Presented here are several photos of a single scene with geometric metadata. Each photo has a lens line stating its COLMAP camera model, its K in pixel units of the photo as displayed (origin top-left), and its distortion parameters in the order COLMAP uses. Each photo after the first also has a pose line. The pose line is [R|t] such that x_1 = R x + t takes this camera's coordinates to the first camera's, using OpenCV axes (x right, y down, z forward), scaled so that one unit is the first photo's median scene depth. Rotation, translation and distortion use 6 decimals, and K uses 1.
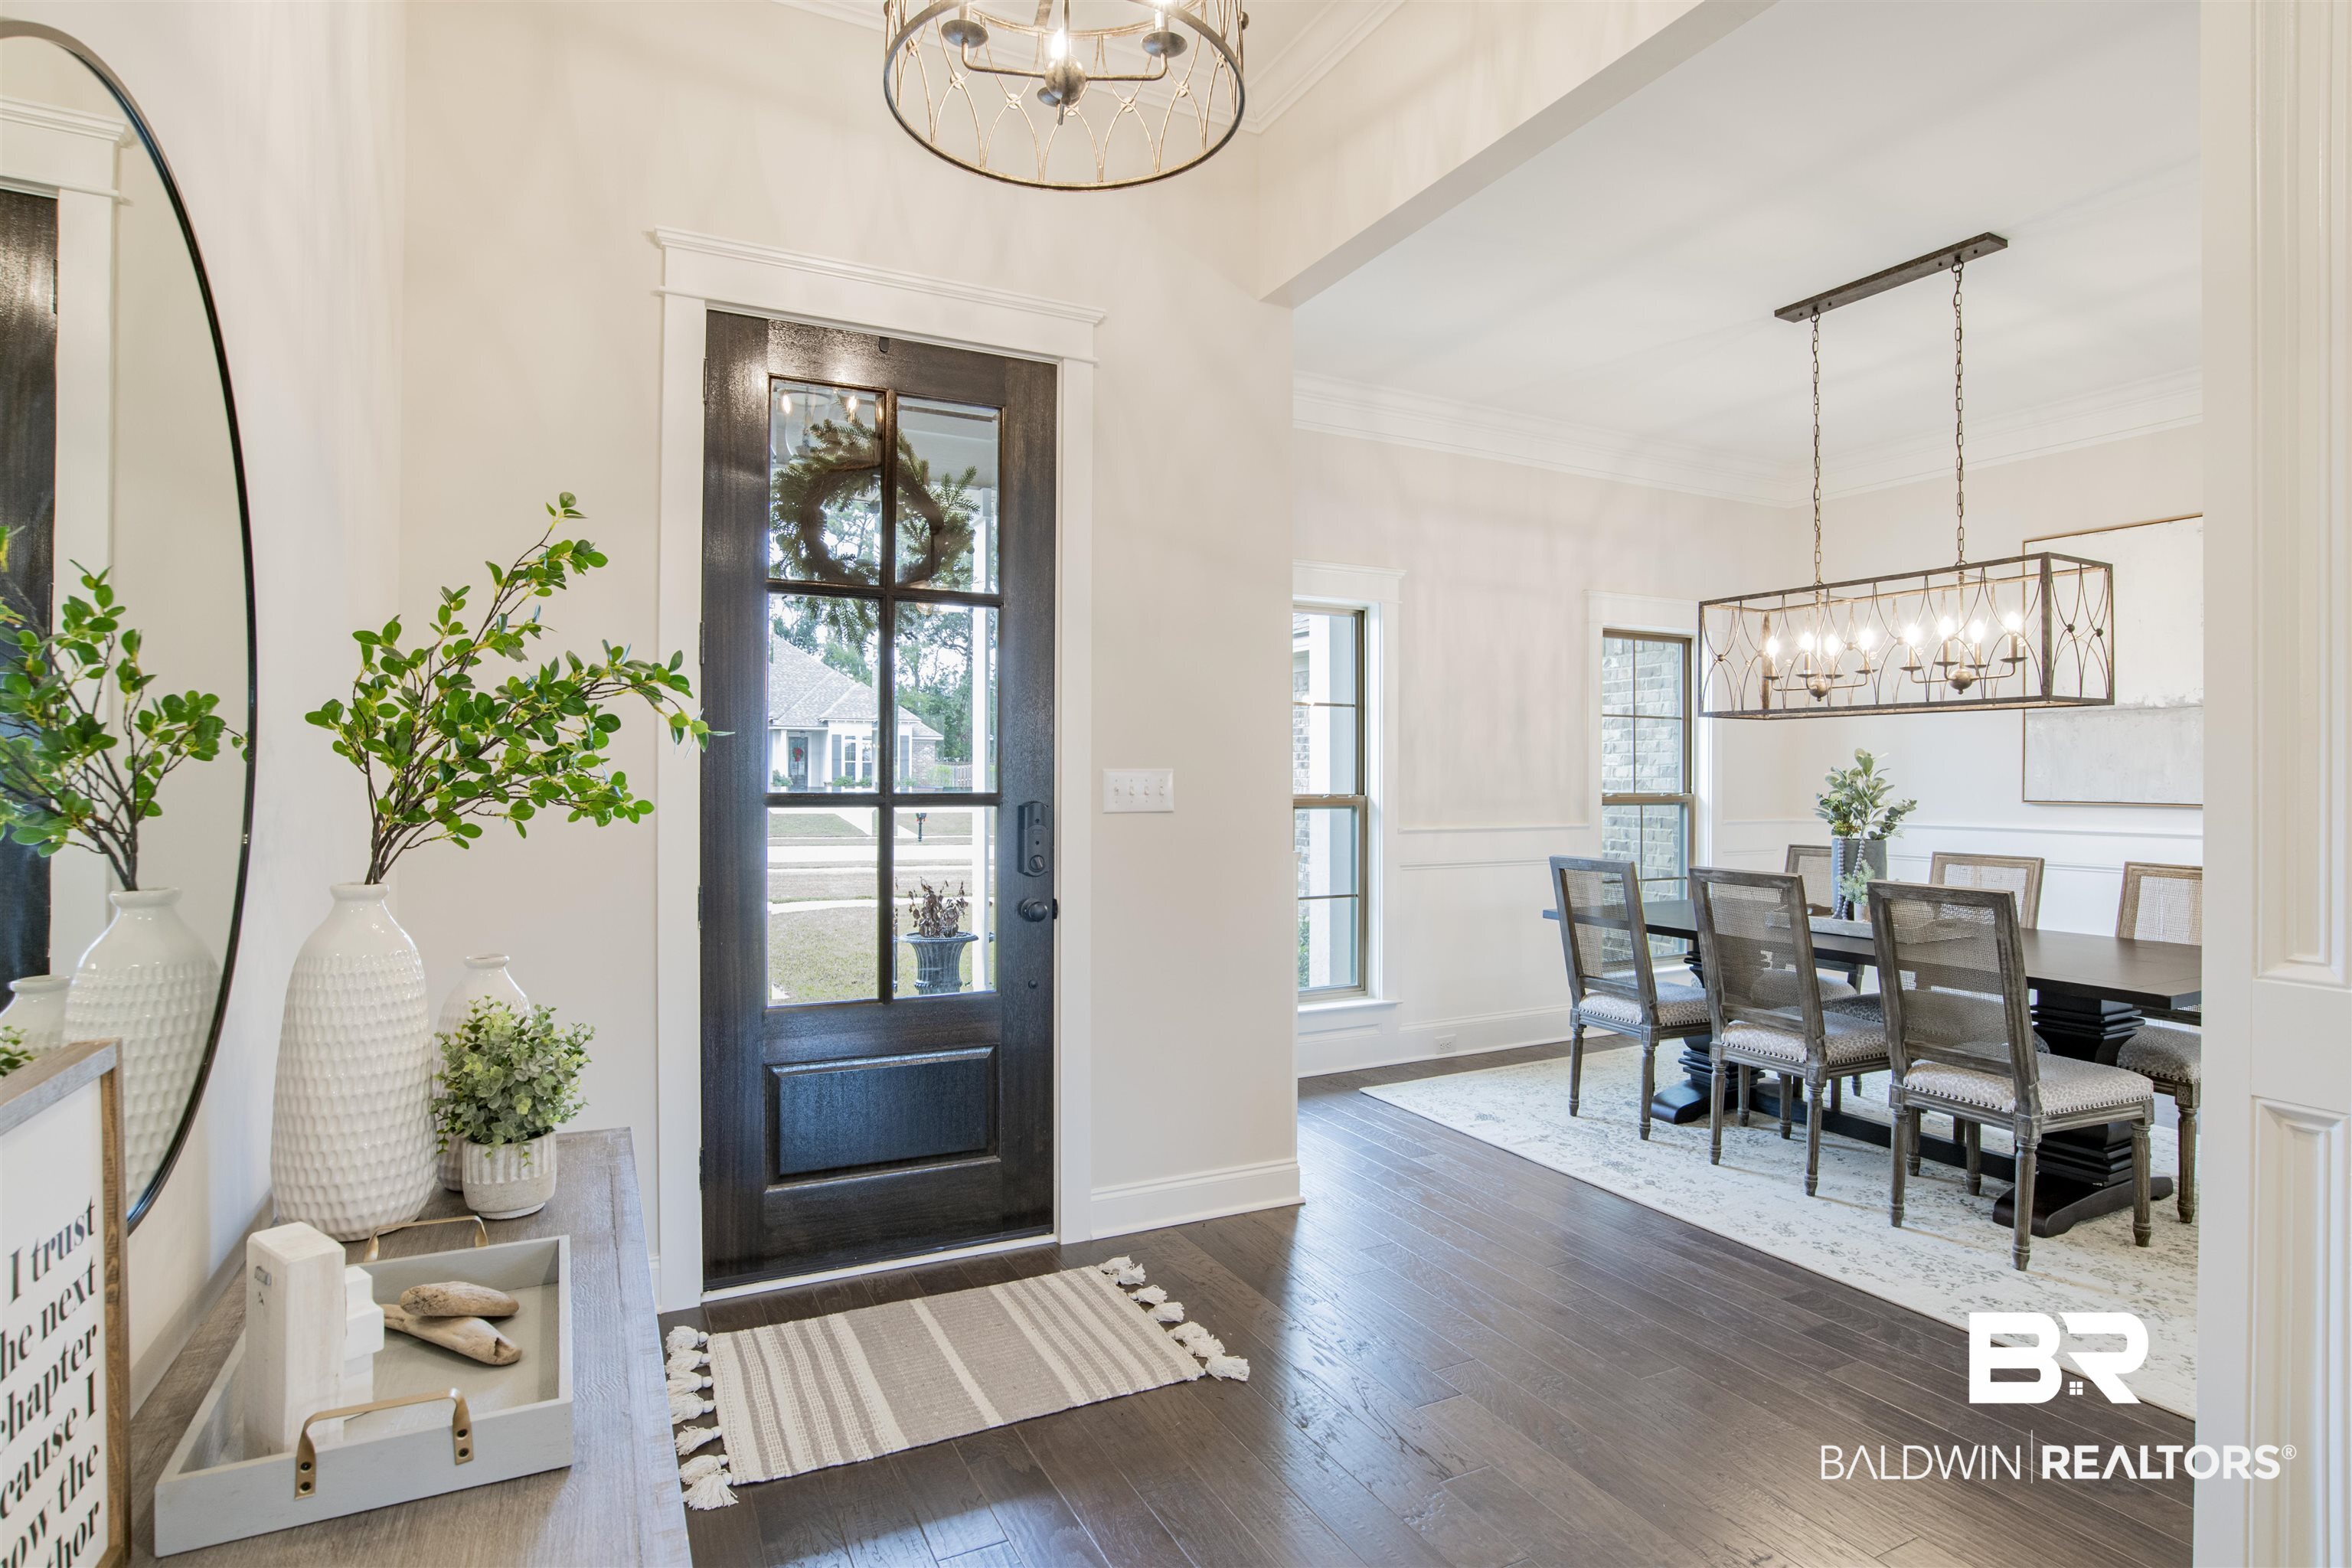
lens RADIAL K [[1213.1, 0, 1177.0], [0, 1213.1, 771.1], [0, 0, 1]] dist [-0.046780, 0.022276]
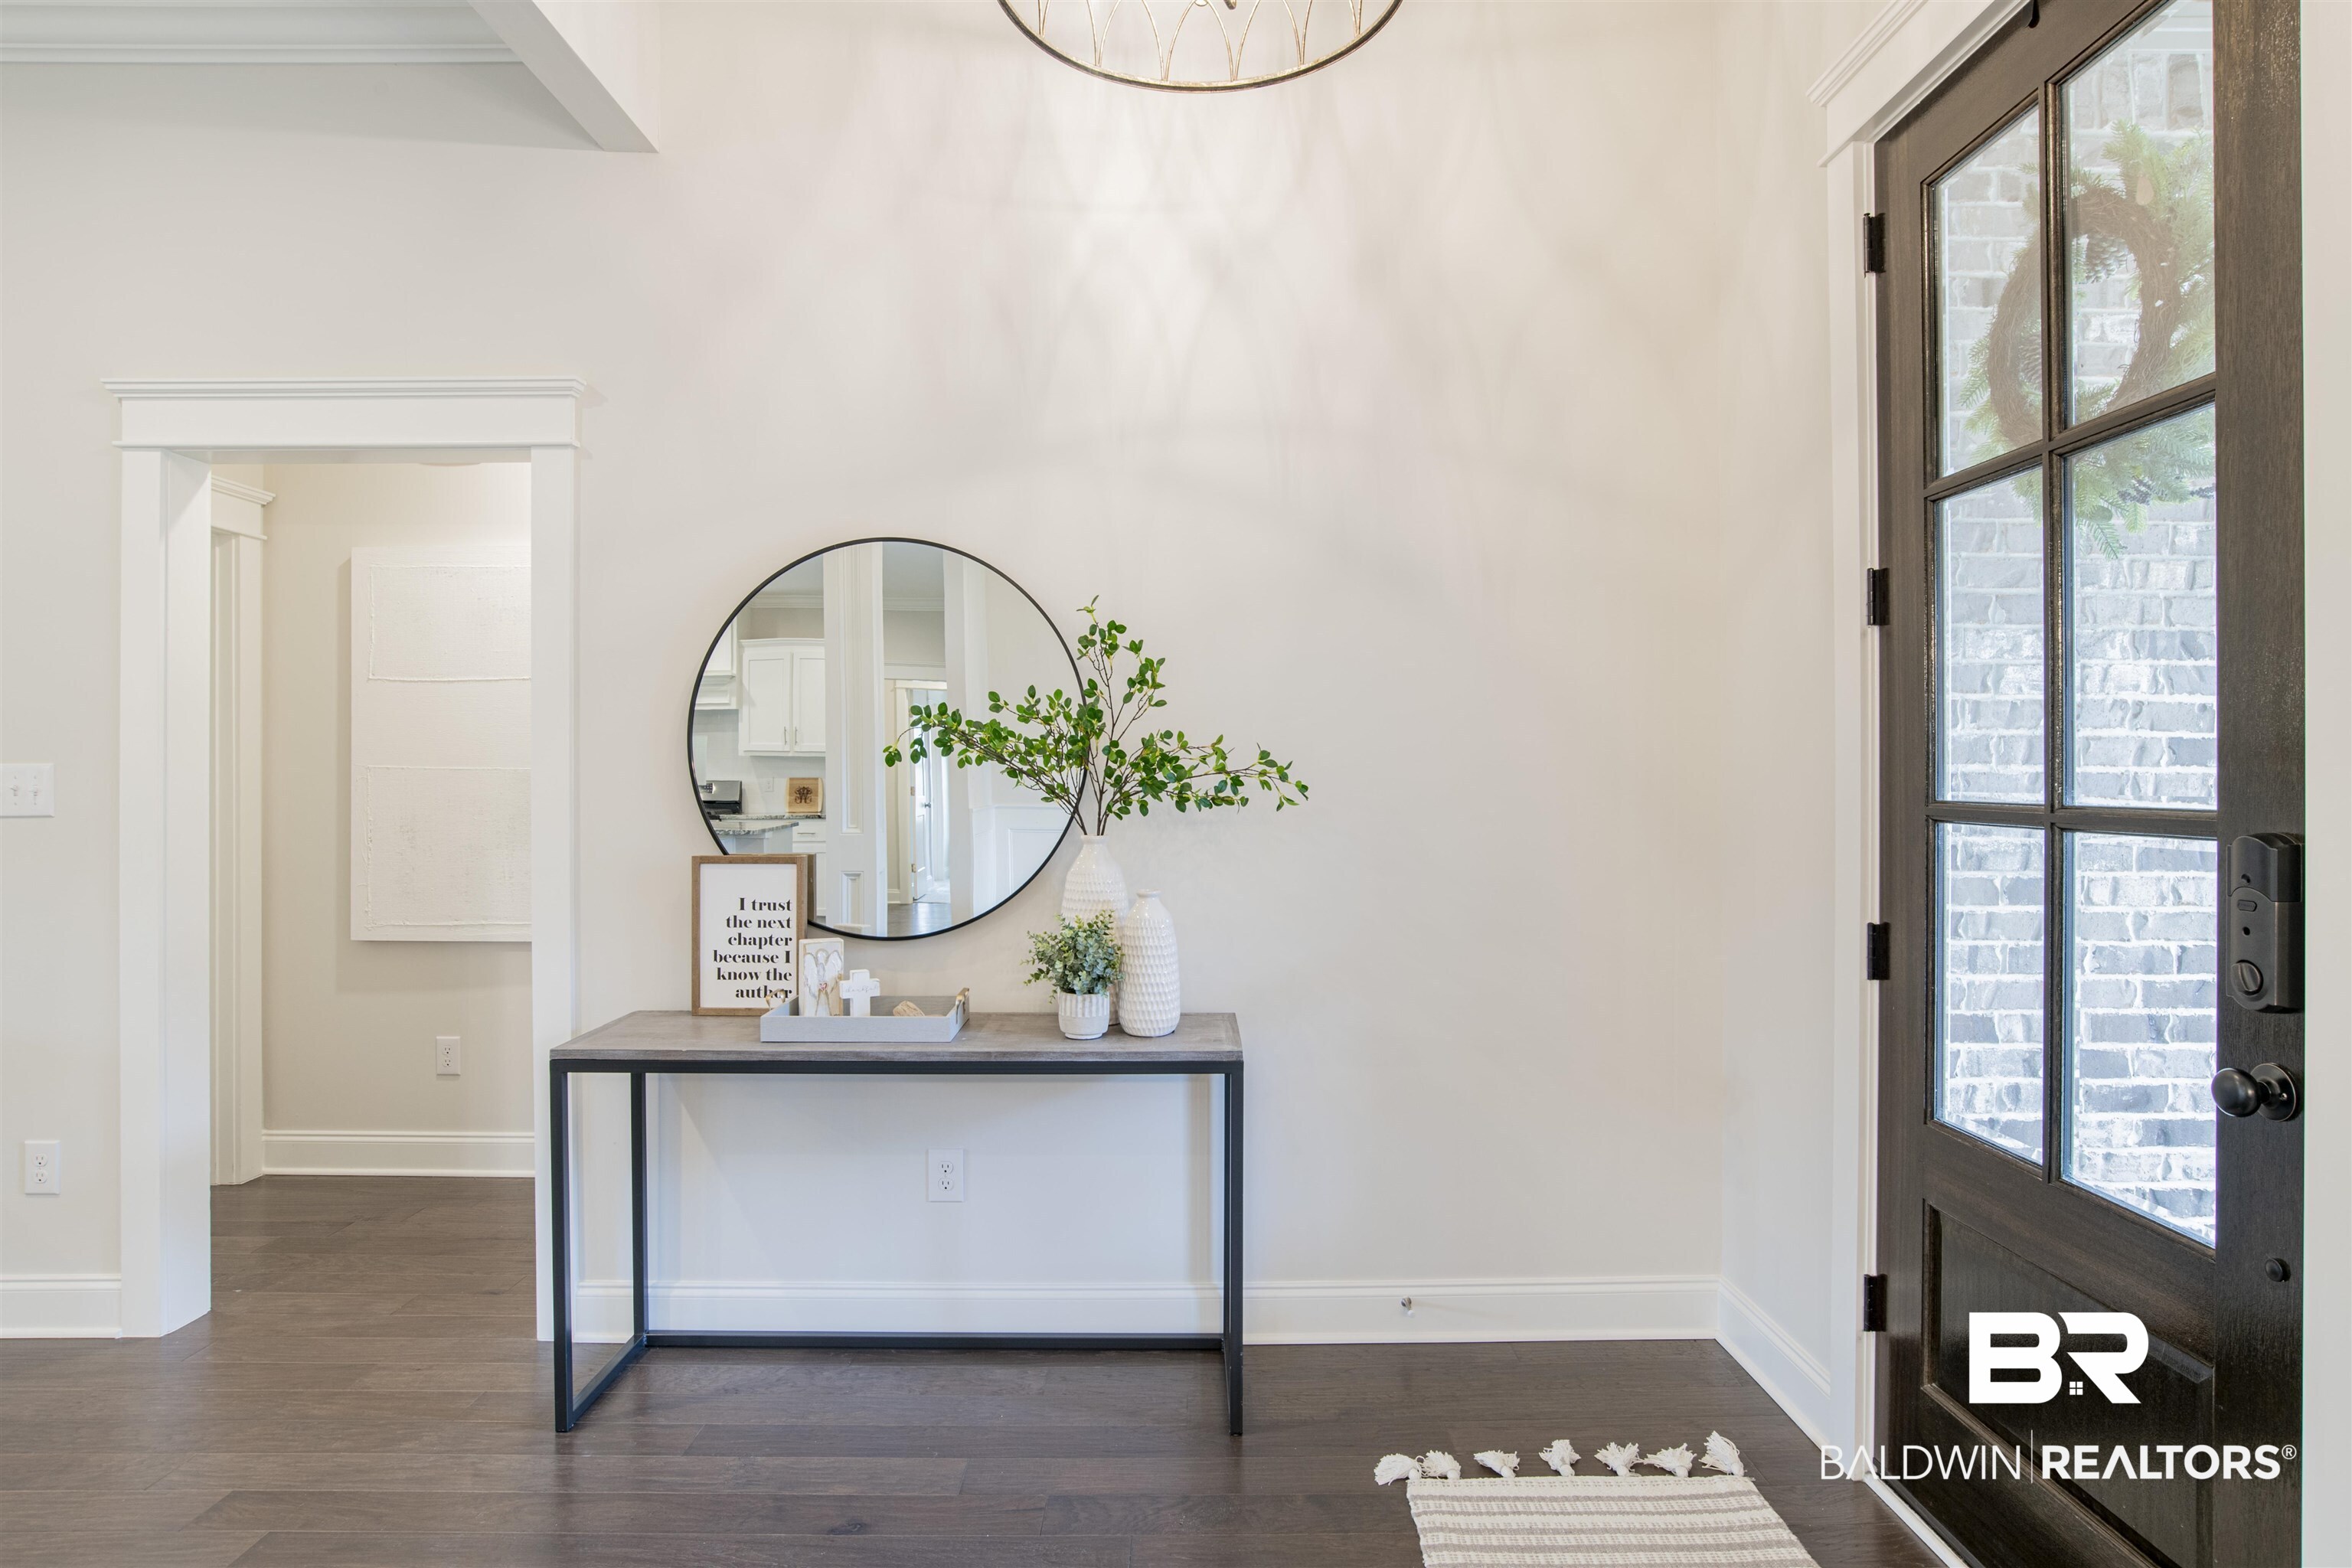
lens RADIAL K [[1286.7, 0, 1173.7], [0, 1286.7, 771.8], [0, 0, 1]] dist [-0.019235, 0.000720]
pose [[-0.435234, -0.005771, -0.900299, 3.183600], [-0.000417, 0.999981, -0.006208, 0.038210], [0.900317, -0.002326, -0.435228, 6.013320]]
